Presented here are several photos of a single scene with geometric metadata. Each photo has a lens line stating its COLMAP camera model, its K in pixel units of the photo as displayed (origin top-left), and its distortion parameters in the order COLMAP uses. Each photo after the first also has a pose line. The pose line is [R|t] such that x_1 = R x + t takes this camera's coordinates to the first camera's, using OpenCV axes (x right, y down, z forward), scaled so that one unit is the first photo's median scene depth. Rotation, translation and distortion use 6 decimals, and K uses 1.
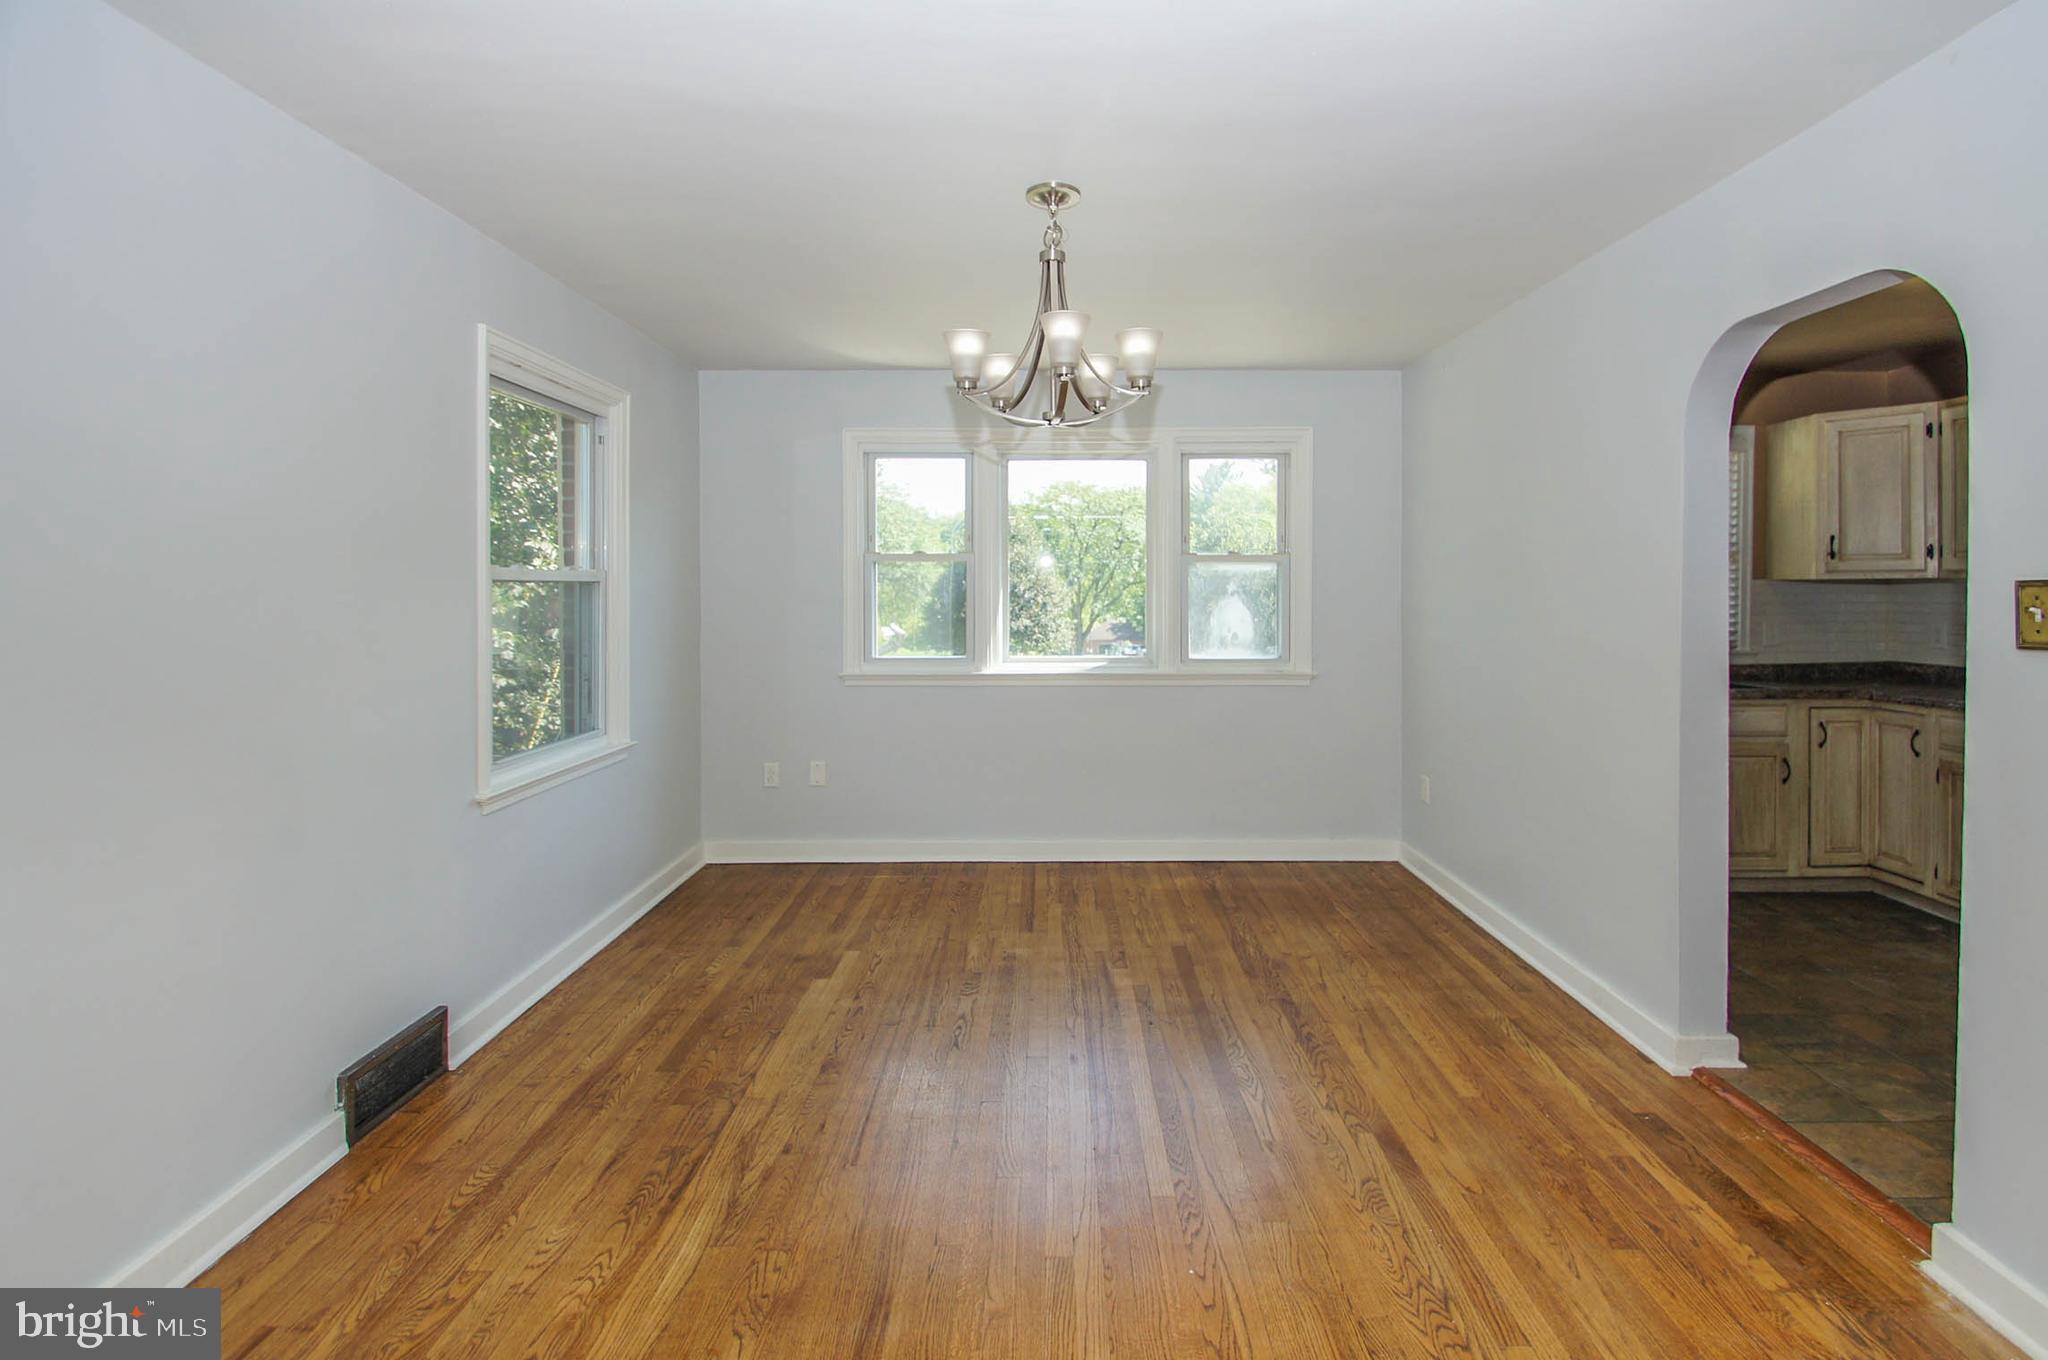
lens RADIAL K [[938.9, 0, 1034.3], [0, 938.9, 598.1], [0, 0, 1]] dist [0.008489, -0.010717]
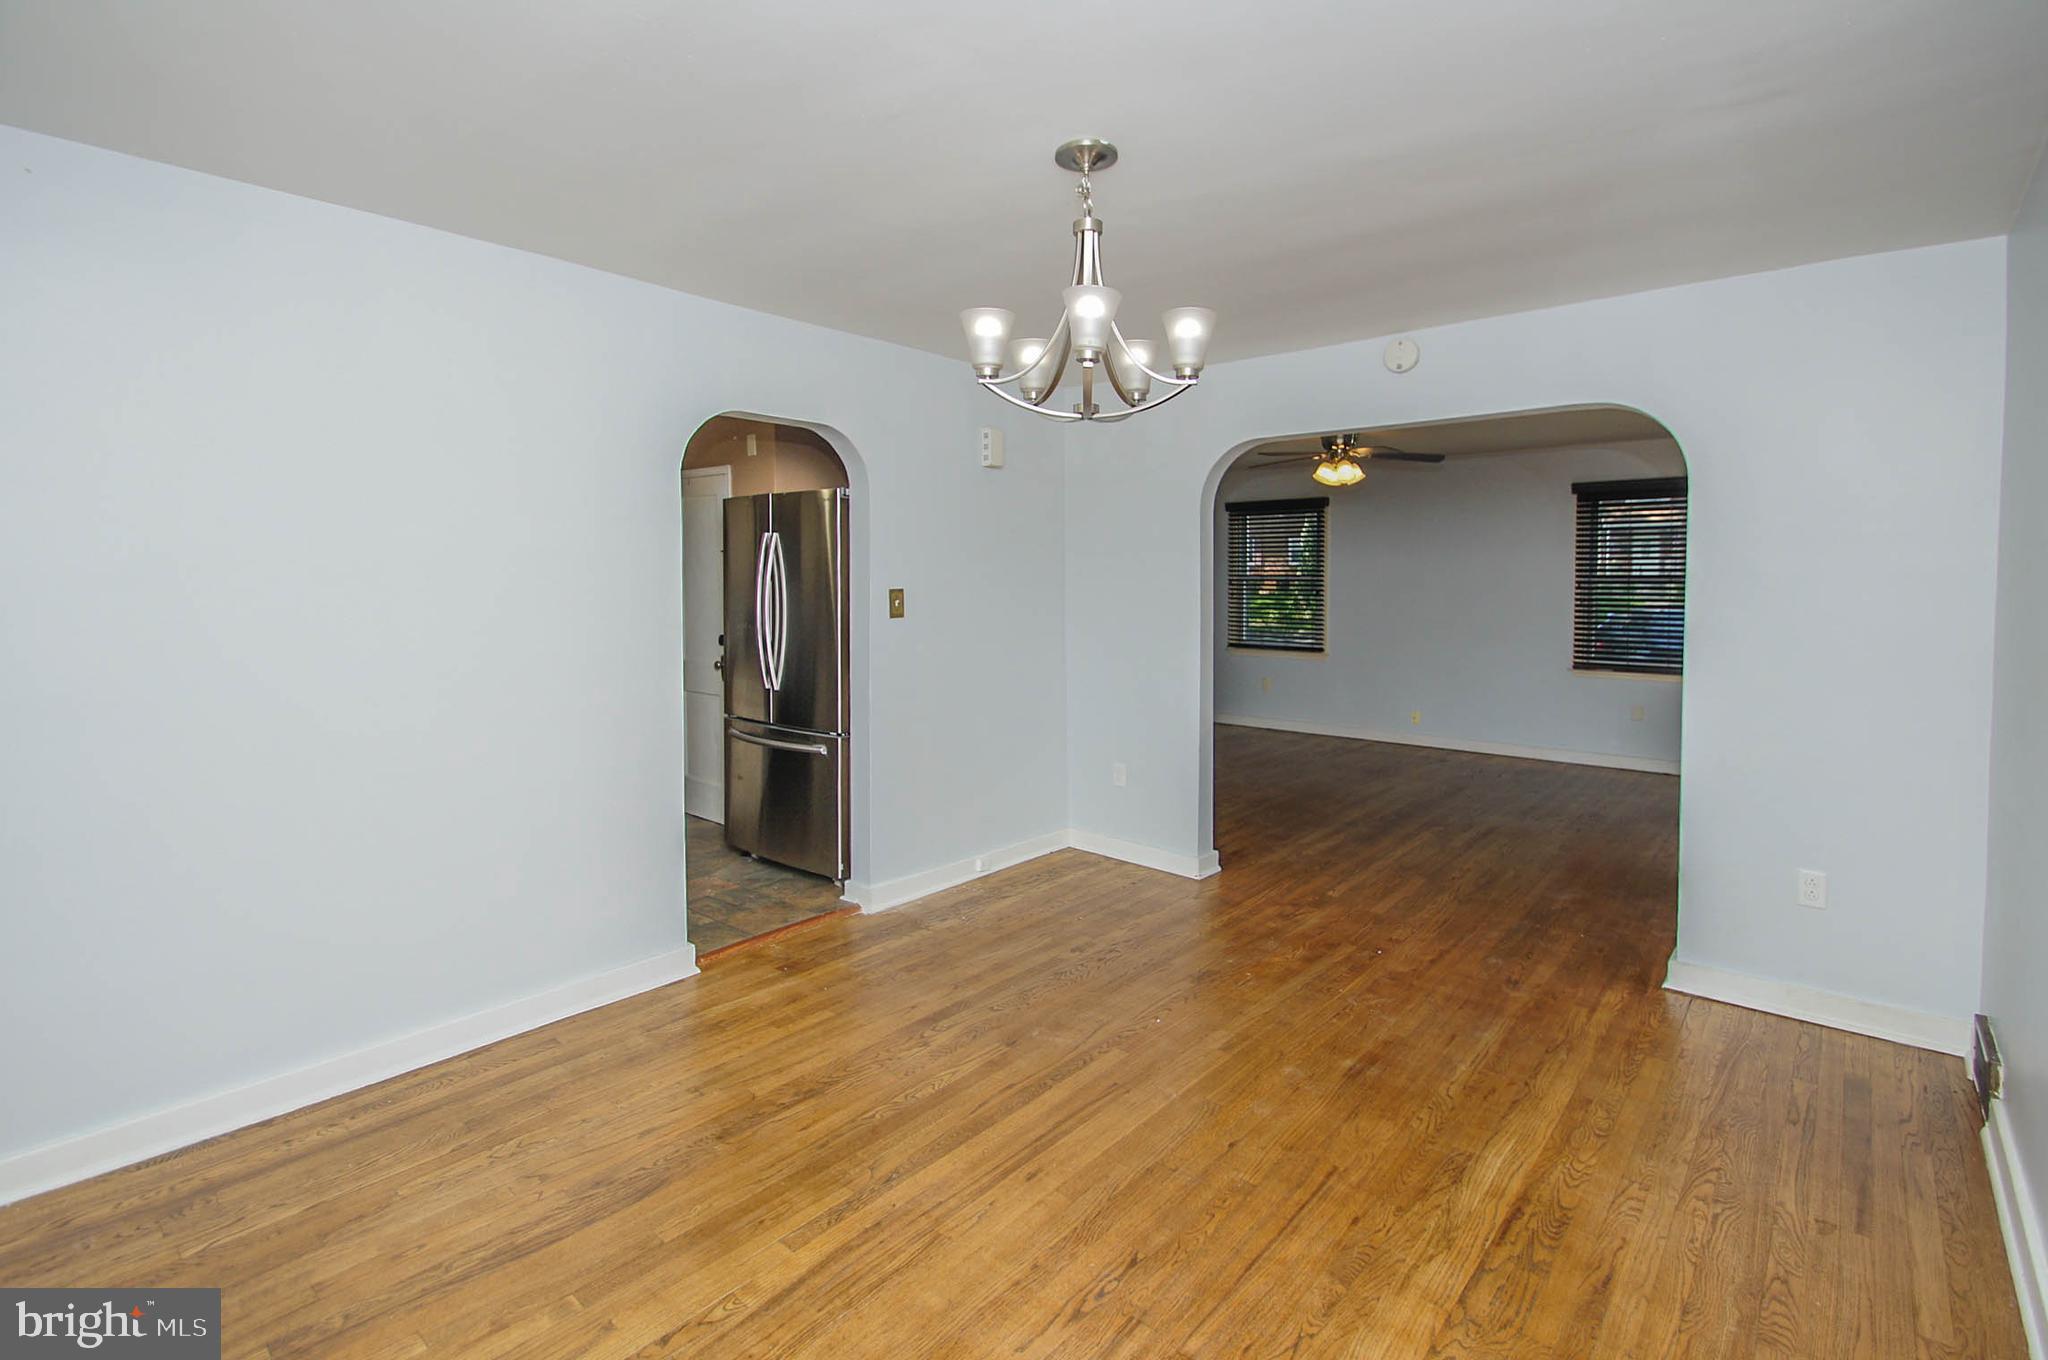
lens RADIAL K [[948.2, 0, 1047.9], [0, 948.2, 620.1], [0, 0, 1]] dist [-0.000766, -0.000664]
pose [[-0.770935, -0.029422, 0.636233, -0.410599], [0.004914, 0.998628, 0.052135, -0.033148], [-0.636894, 0.043319, -0.769733, 1.370416]]
